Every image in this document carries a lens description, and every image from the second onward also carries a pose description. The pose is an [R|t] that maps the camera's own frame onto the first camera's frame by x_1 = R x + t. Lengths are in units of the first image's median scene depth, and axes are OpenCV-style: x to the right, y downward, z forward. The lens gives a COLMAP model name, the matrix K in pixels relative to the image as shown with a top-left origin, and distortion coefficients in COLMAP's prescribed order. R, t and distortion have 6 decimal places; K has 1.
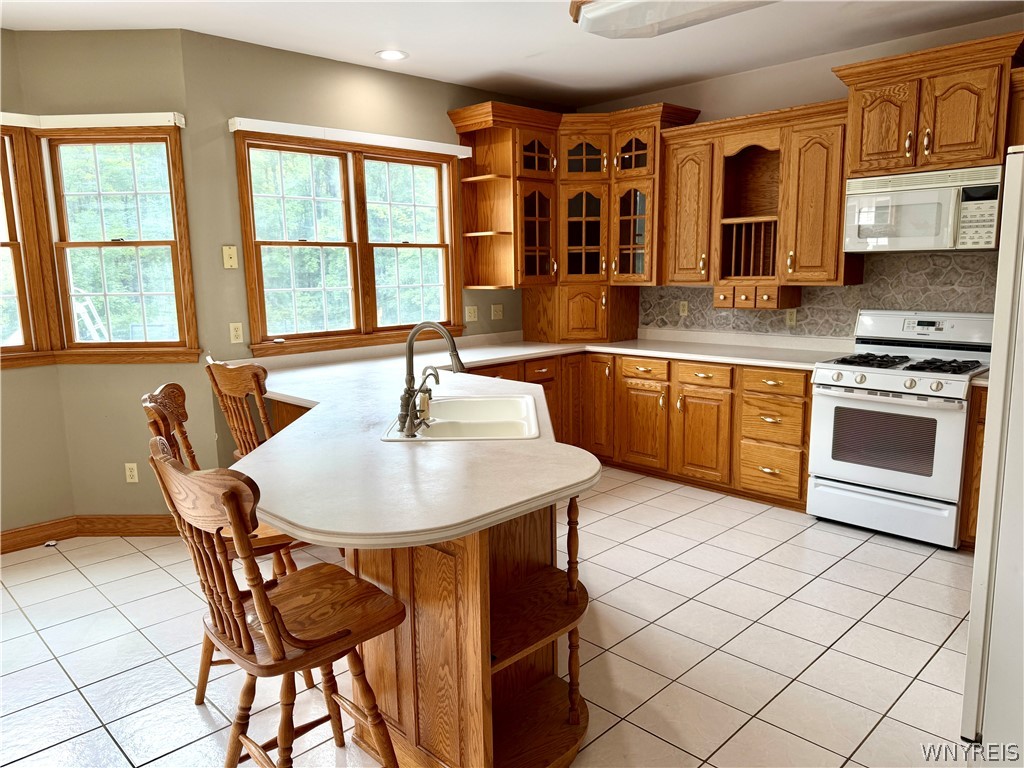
lens RADIAL K [[724.5, 0, 512.0], [0, 724.5, 384.0], [0, 0, 1]] dist [0.081332, -0.110968]
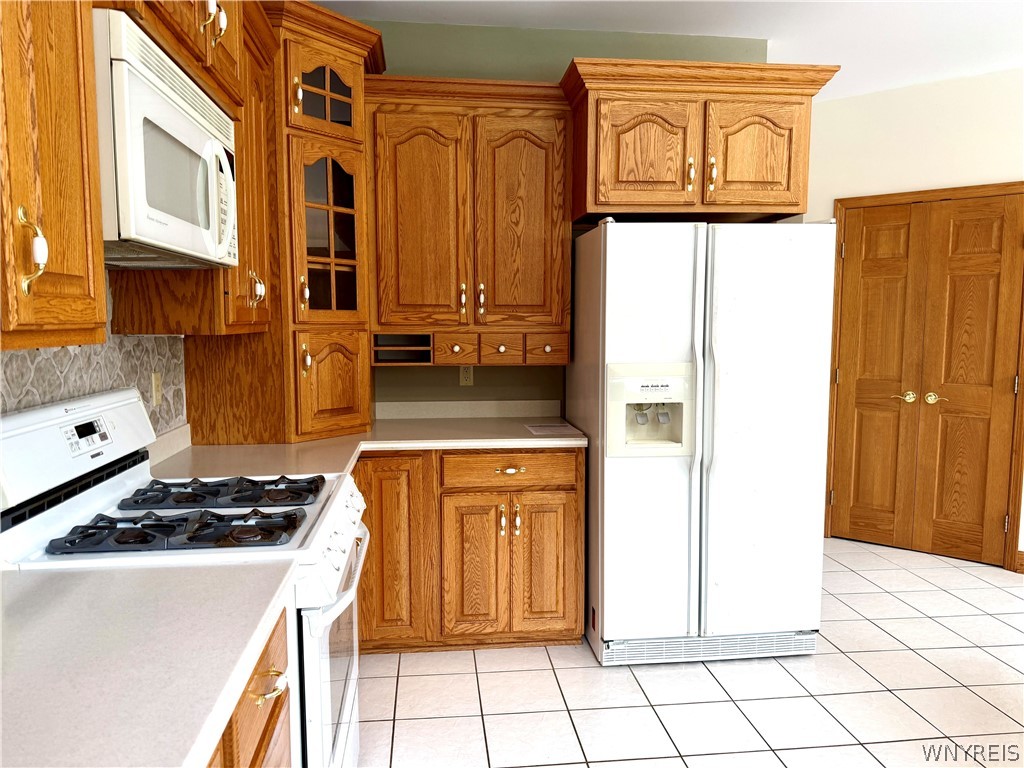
lens RADIAL K [[724.5, 0, 512.0], [0, 724.5, 384.0], [0, 0, 1]] dist [0.081332, -0.110968]
pose [[-0.786301, -0.040623, 0.616507, 0.102644], [0.109362, 0.972929, 0.203590, -0.143970], [-0.608088, 0.227505, -0.760573, 1.010915]]
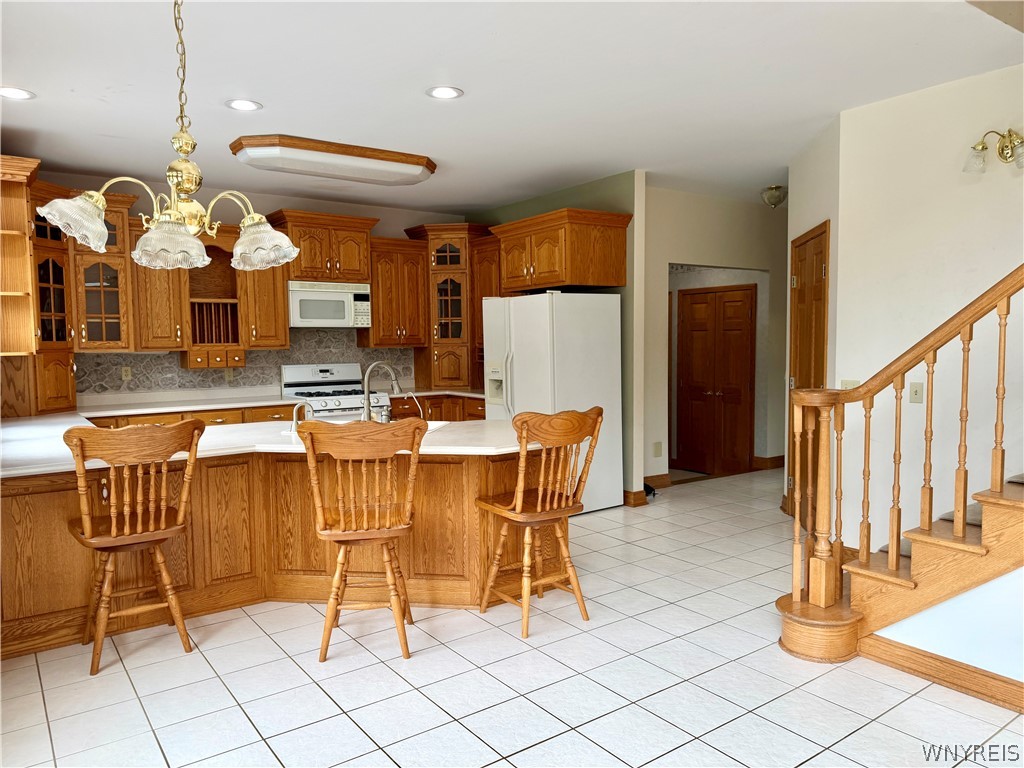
lens RADIAL K [[724.5, 0, 512.0], [0, 724.5, 384.0], [0, 0, 1]] dist [0.081332, -0.110968]
pose [[0.146482, -0.046022, 0.988142, -0.872076], [0.169675, 0.985282, 0.020736, -0.013443], [-0.974553, 0.164626, 0.152134, 0.295137]]
